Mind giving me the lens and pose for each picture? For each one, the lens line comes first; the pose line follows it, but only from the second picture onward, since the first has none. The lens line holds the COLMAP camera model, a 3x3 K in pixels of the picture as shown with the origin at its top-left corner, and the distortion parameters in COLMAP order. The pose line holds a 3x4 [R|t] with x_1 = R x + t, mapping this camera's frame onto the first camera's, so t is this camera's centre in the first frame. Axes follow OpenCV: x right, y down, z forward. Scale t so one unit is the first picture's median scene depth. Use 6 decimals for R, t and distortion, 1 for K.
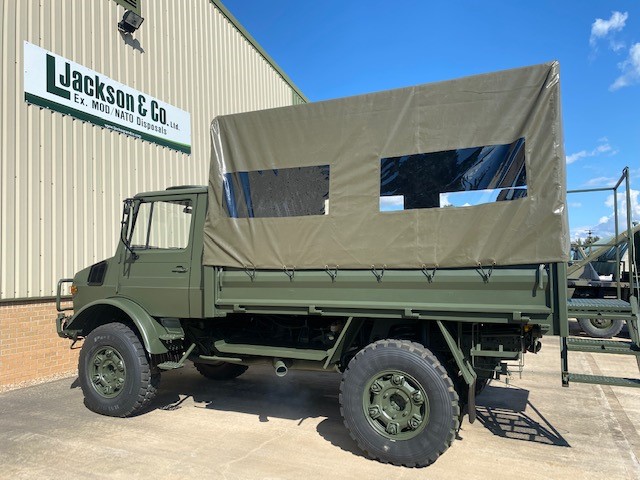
lens RADIAL K [[486.5, 0, 314.9], [0, 486.5, 246.1], [0, 0, 1]] dist [0.021179, -0.021588]
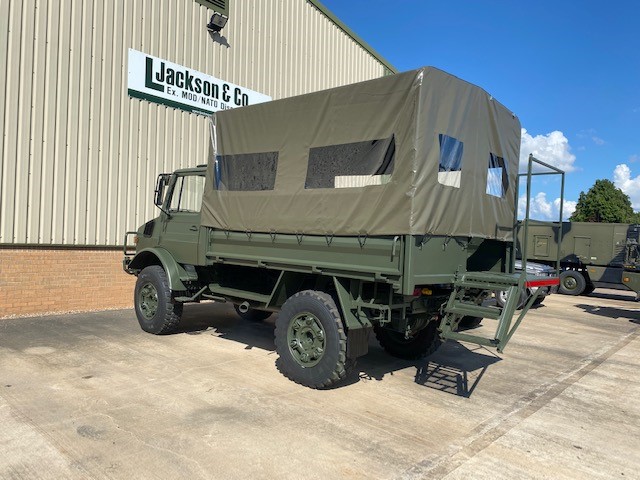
lens RADIAL K [[486.5, 0, 316.1], [0, 486.5, 237.5], [0, 0, 1]] dist [0.021179, -0.021588]
pose [[0.955385, 0.056260, -0.289956, 0.391348], [-0.043472, 0.997784, 0.050361, -0.007872], [0.292147, -0.035509, 0.955714, -0.153880]]
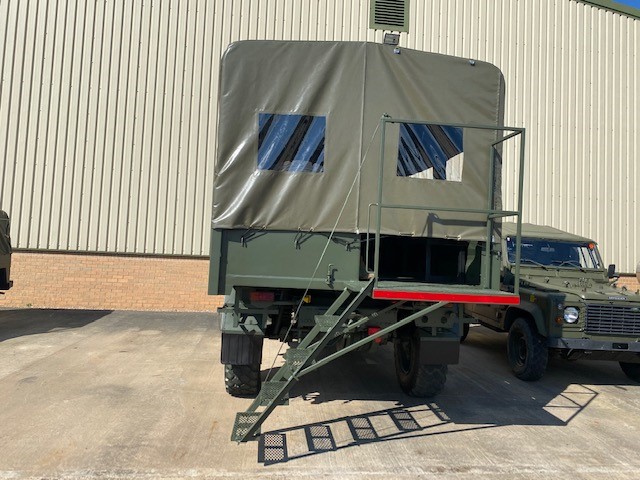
lens RADIAL K [[486.5, 0, 323.7], [0, 486.5, 233.5], [0, 0, 1]] dist [0.021179, -0.021588]
pose [[0.519057, 0.009791, -0.854683, 0.982898], [-0.008159, 0.999946, 0.006500, 0.020987], [0.854701, 0.003599, 0.519109, 0.387131]]
